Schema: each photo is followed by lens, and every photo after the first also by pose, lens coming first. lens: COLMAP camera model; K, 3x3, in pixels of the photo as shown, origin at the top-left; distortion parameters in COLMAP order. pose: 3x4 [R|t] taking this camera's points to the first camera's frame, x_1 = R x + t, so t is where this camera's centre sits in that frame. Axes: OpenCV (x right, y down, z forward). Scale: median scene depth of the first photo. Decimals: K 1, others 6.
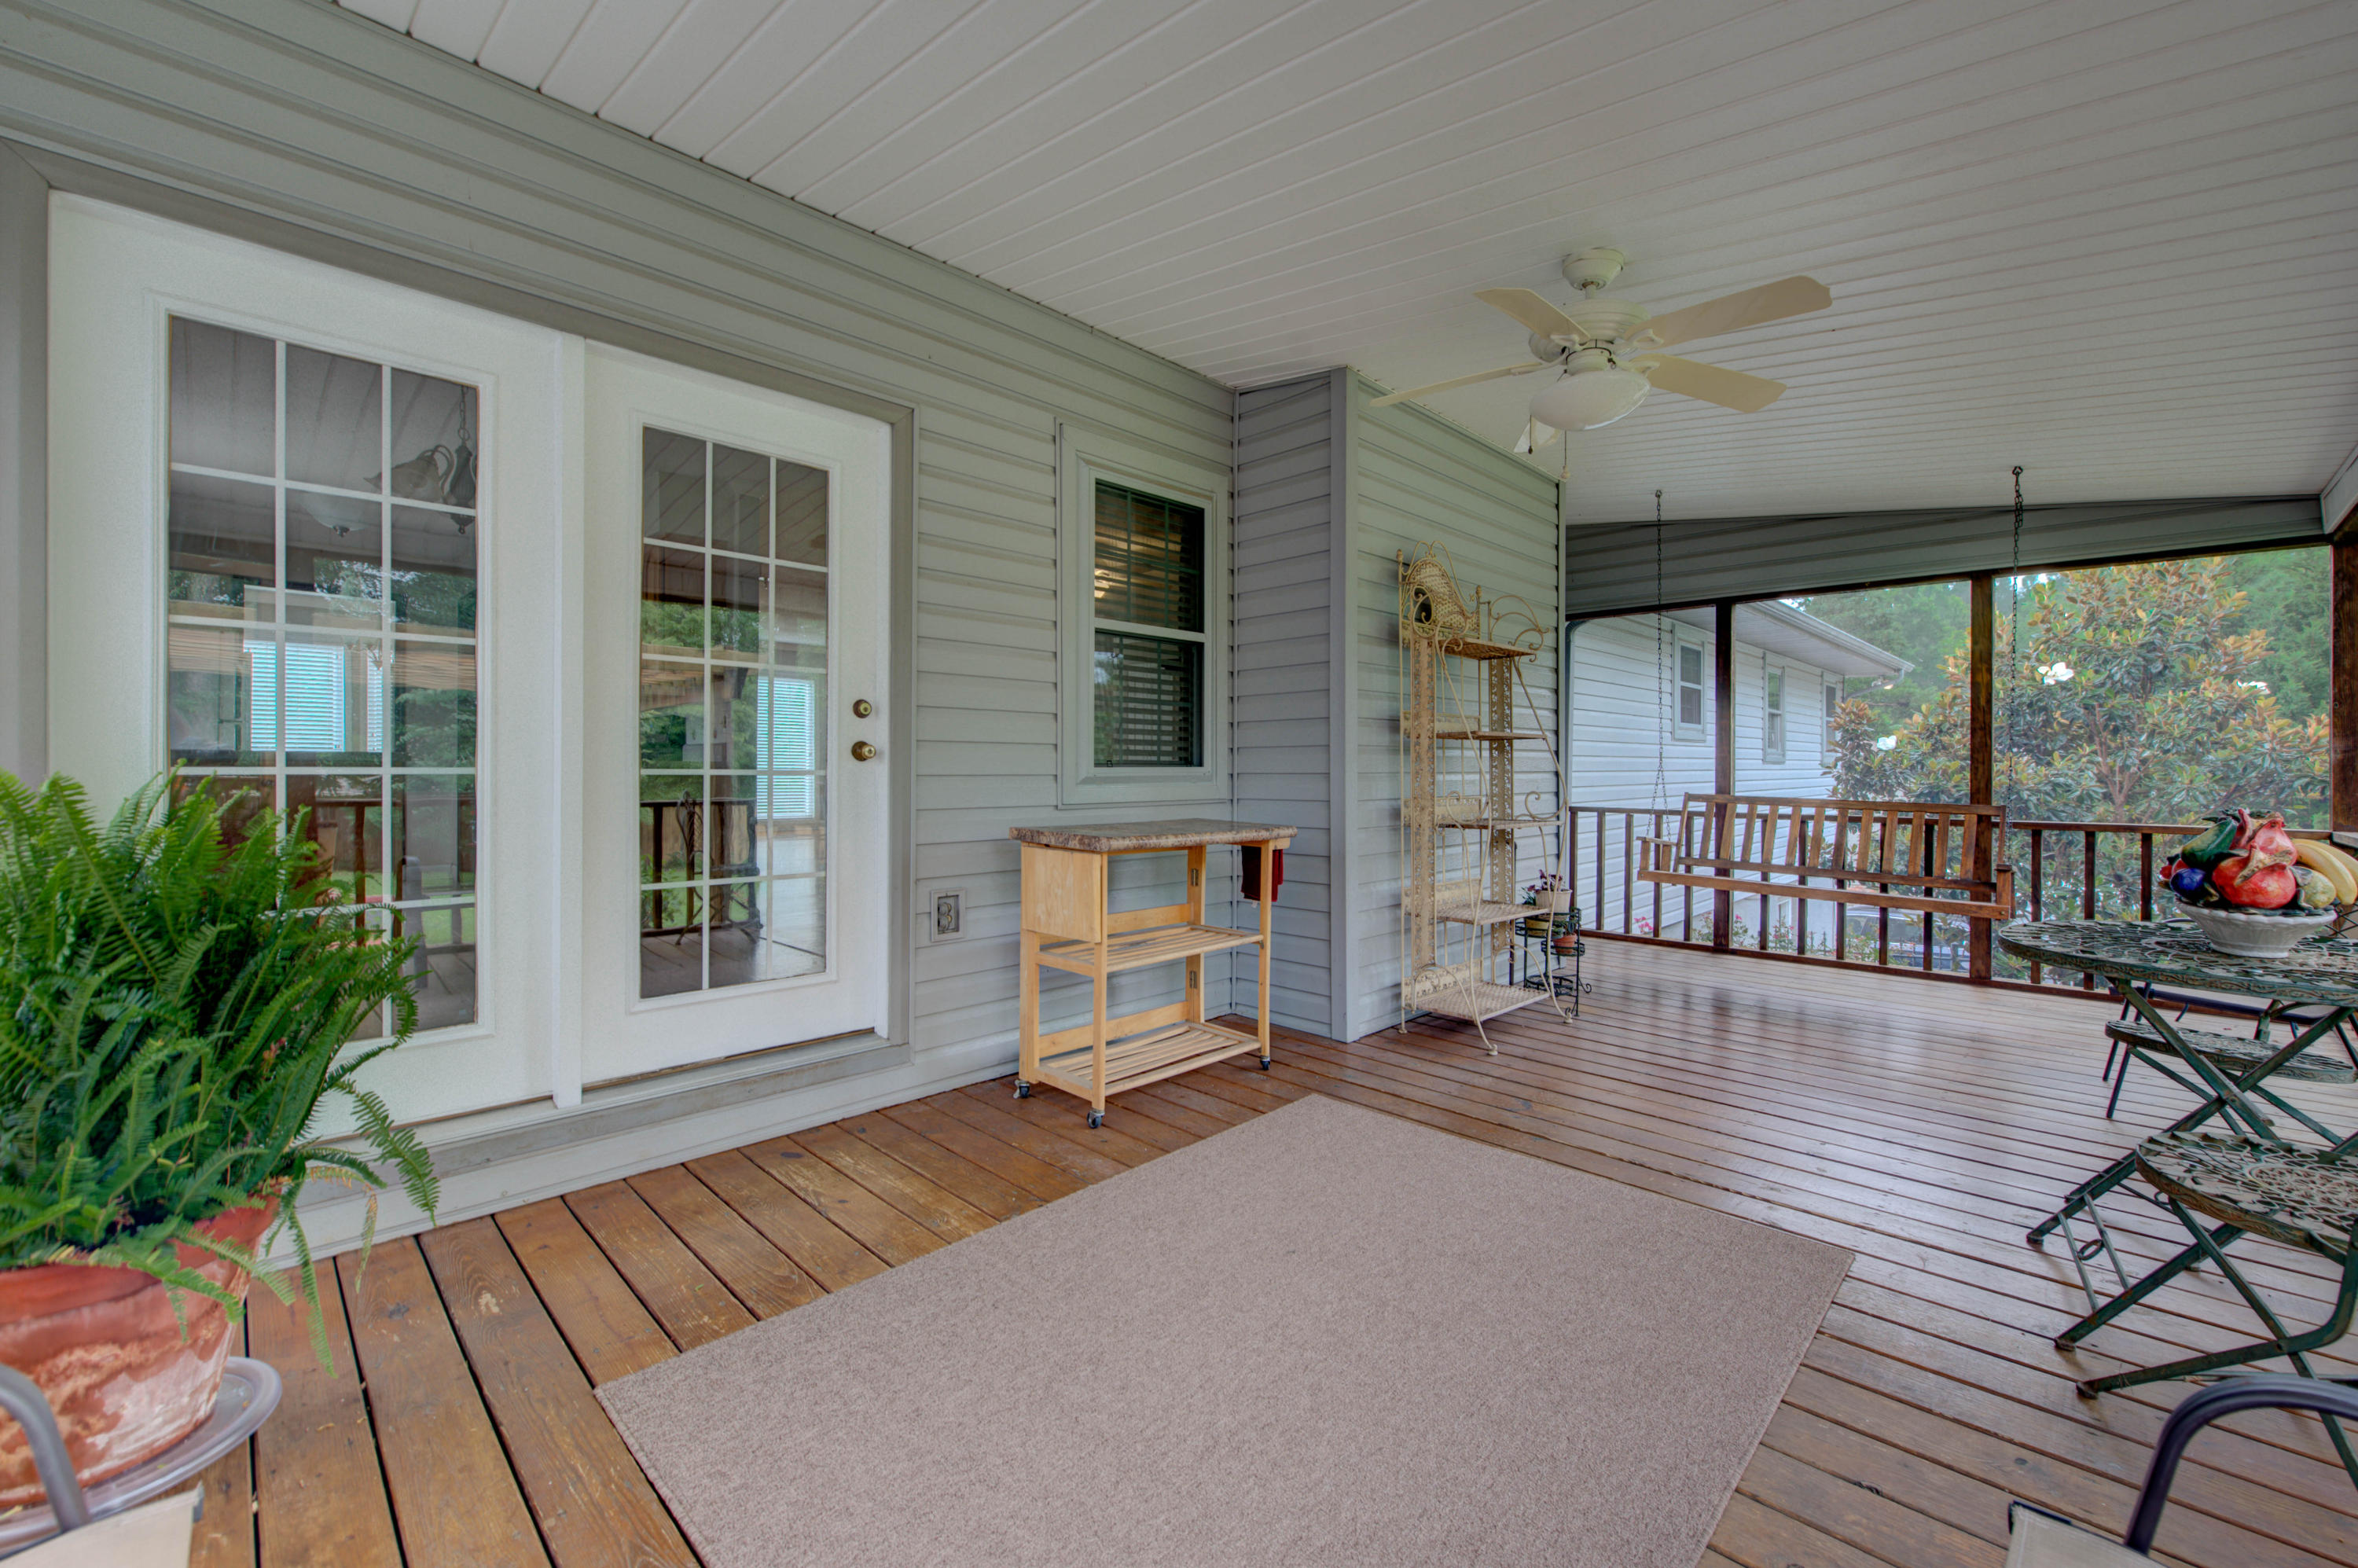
lens RADIAL K [[945.0, 0, 1188.8], [0, 945.0, 779.0], [0, 0, 1]] dist [-0.000998, -0.000217]
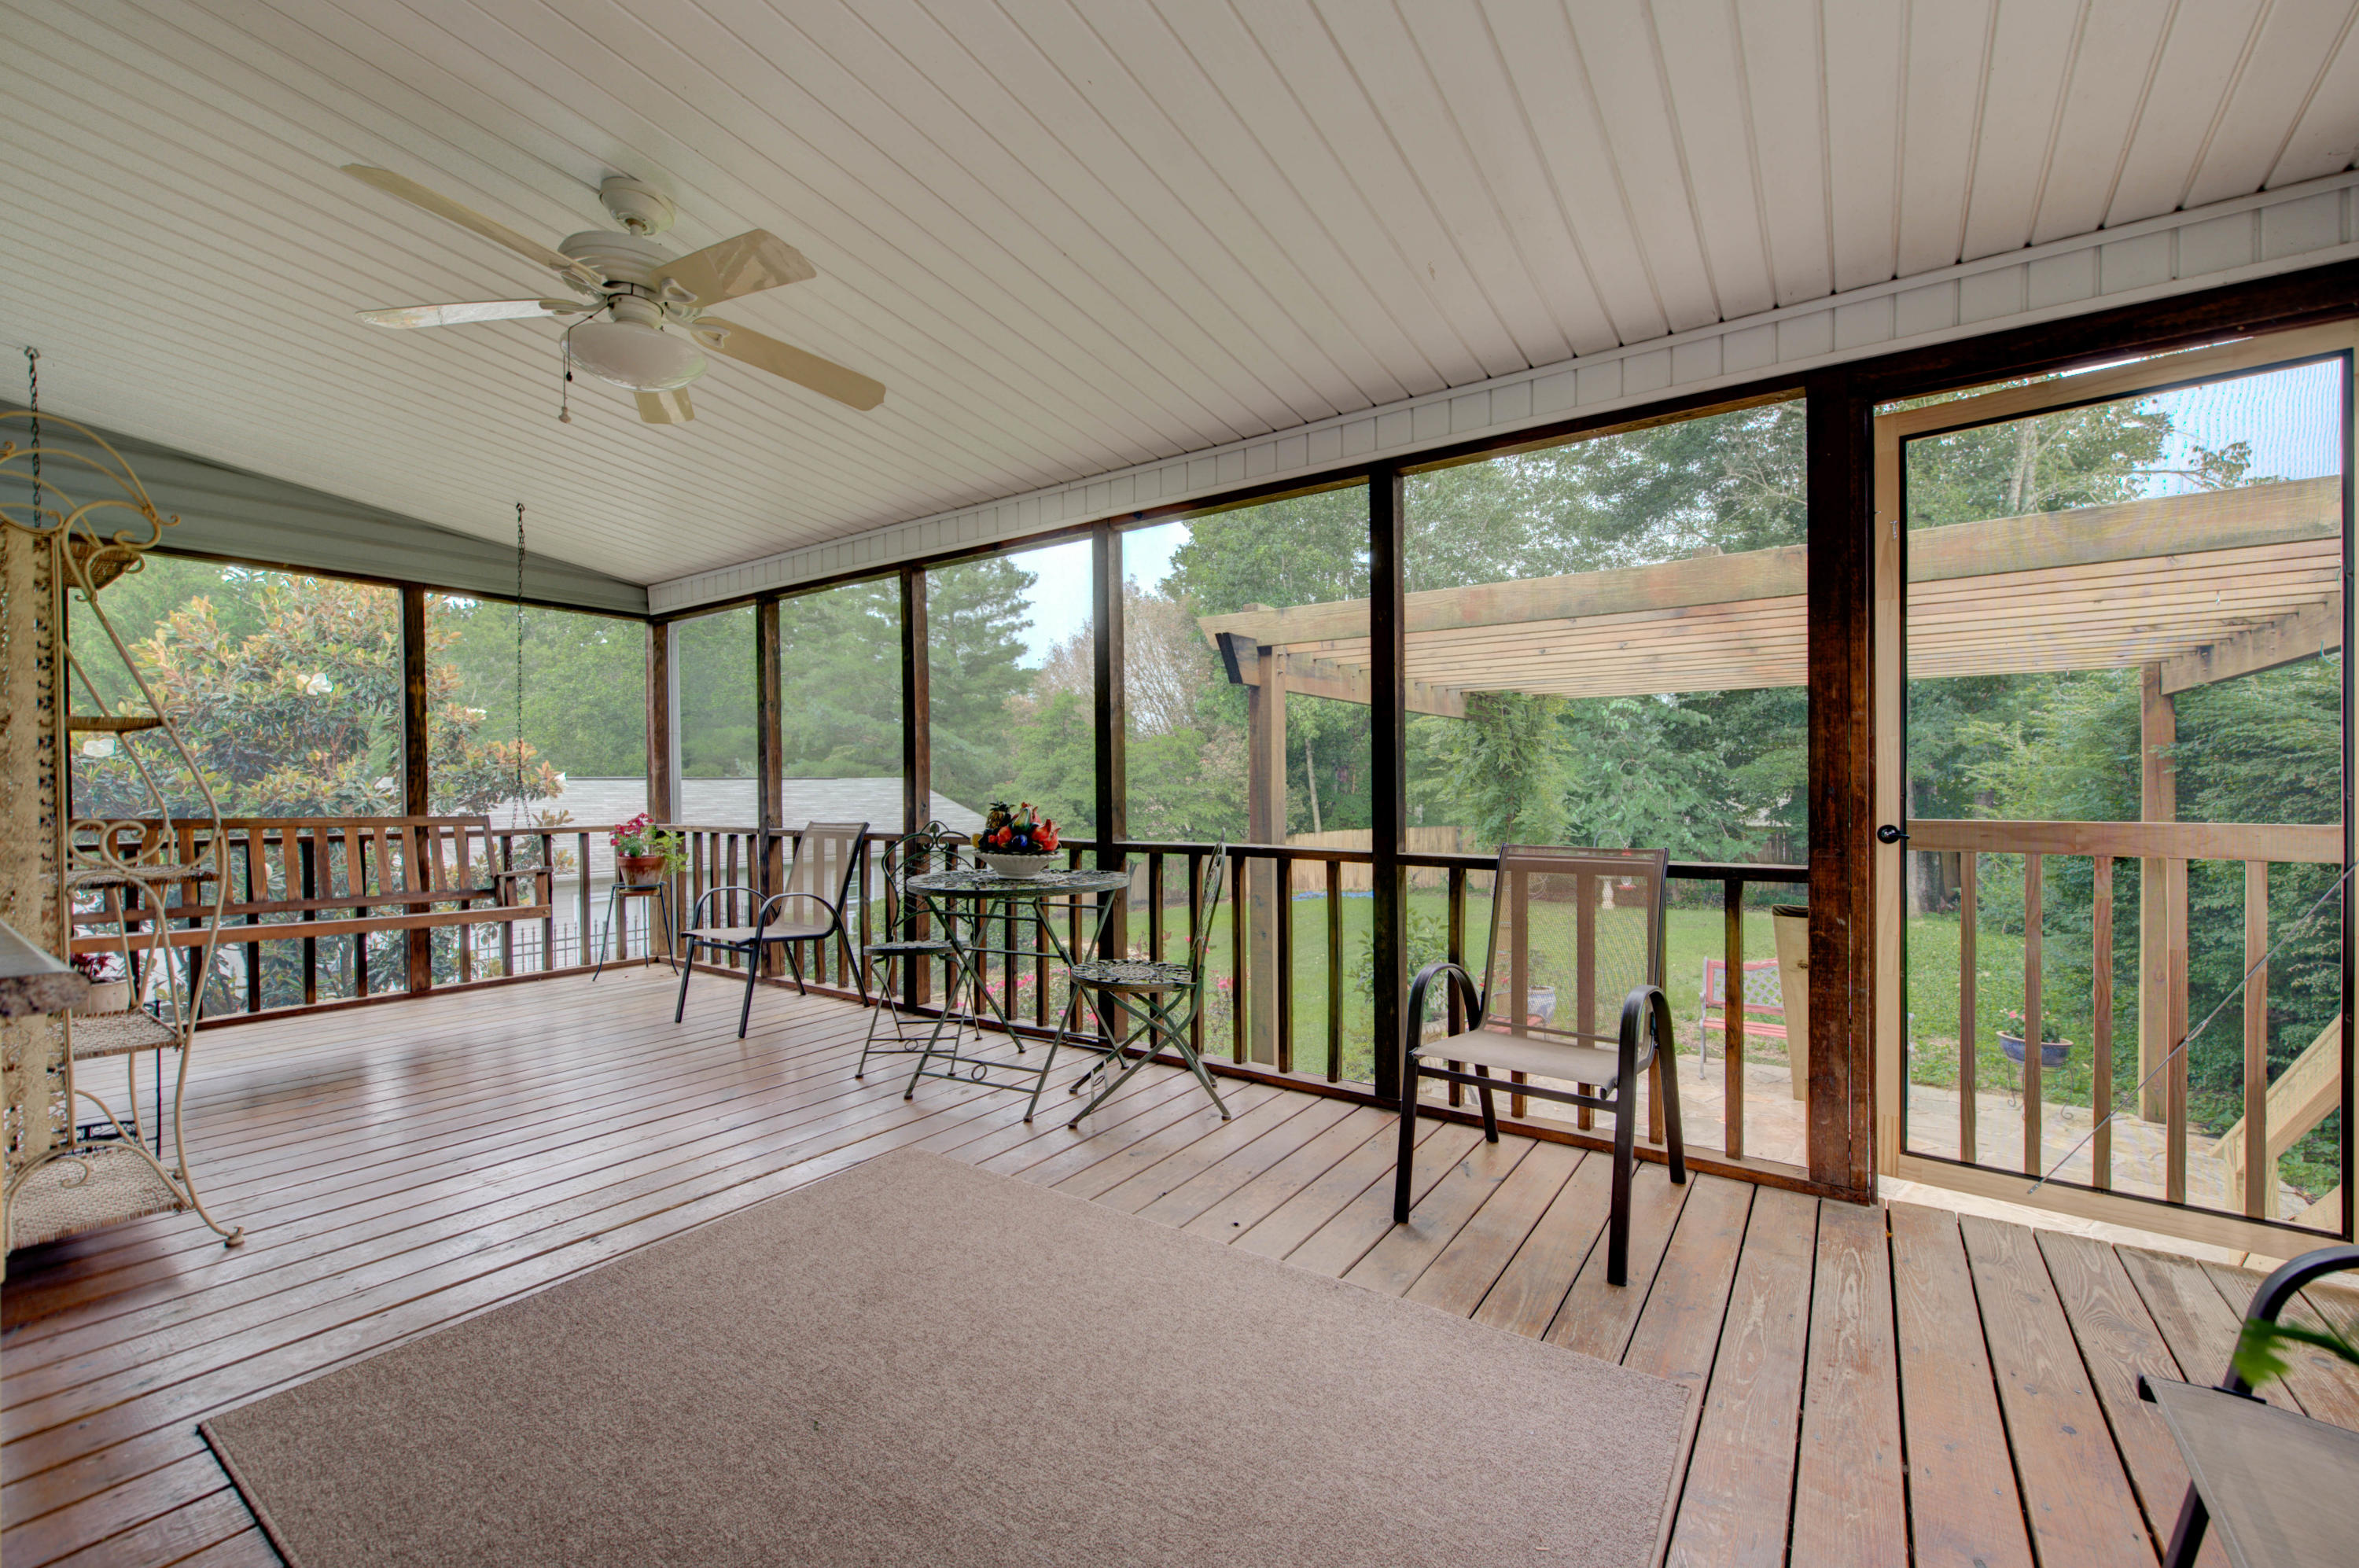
lens RADIAL K [[965.4, 0, 1187.3], [0, 965.4, 771.0], [0, 0, 1]] dist [0.001096, 0.000210]
pose [[-0.166228, 0.007527, 0.986059, -0.302334], [0.015668, 0.999865, -0.004991, -0.002697], [-0.985963, 0.014620, -0.166324, 0.367850]]
